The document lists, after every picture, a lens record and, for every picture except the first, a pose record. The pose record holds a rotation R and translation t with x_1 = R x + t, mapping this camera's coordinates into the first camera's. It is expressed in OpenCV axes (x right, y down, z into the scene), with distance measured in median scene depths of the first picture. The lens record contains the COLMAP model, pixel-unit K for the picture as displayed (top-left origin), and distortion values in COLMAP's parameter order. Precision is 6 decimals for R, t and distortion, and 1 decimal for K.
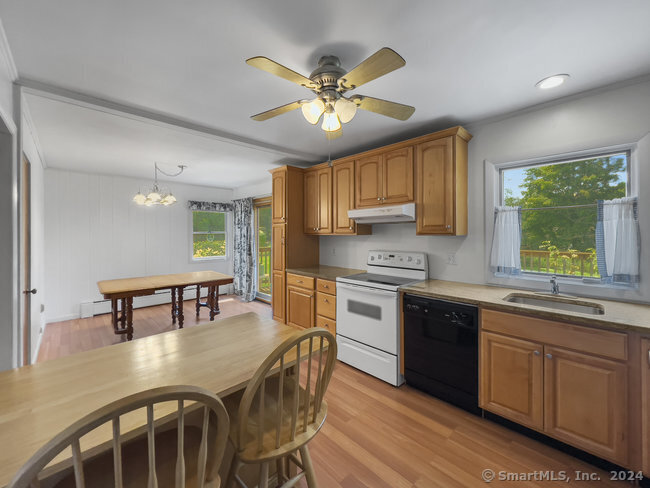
lens RADIAL K [[263.0, 0, 326.8], [0, 263.0, 234.1], [0, 0, 1]] dist [0.001198, 0.000348]
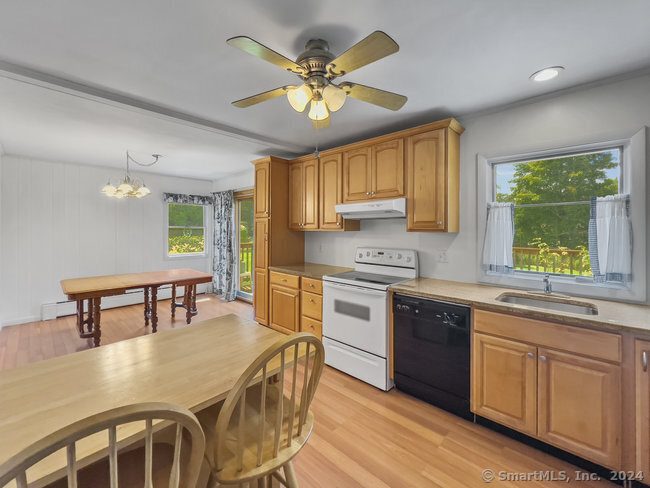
lens RADIAL K [[273.5, 0, 320.9], [0, 273.5, 230.1], [0, 0, 1]] dist [0.001391, 0.000319]
pose [[0.999394, 0.006718, 0.034161, -0.005126], [-0.006841, 0.999970, 0.003495, -0.003336], [-0.034137, -0.003727, 0.999410, 0.022730]]
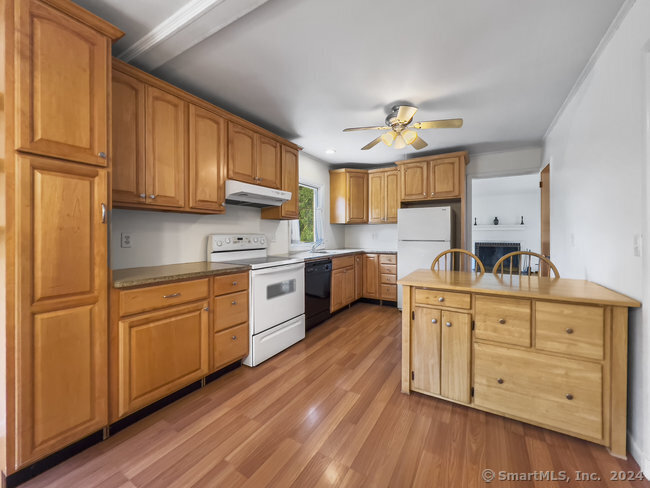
lens RADIAL K [[263.0, 0, 326.8], [0, 263.0, 234.1], [0, 0, 1]] dist [0.001198, 0.000348]
pose [[-0.245435, 0.002335, 0.969410, -1.004255], [-0.001330, 0.999995, -0.002746, 0.091917], [-0.969412, -0.001963, -0.245431, 1.244620]]
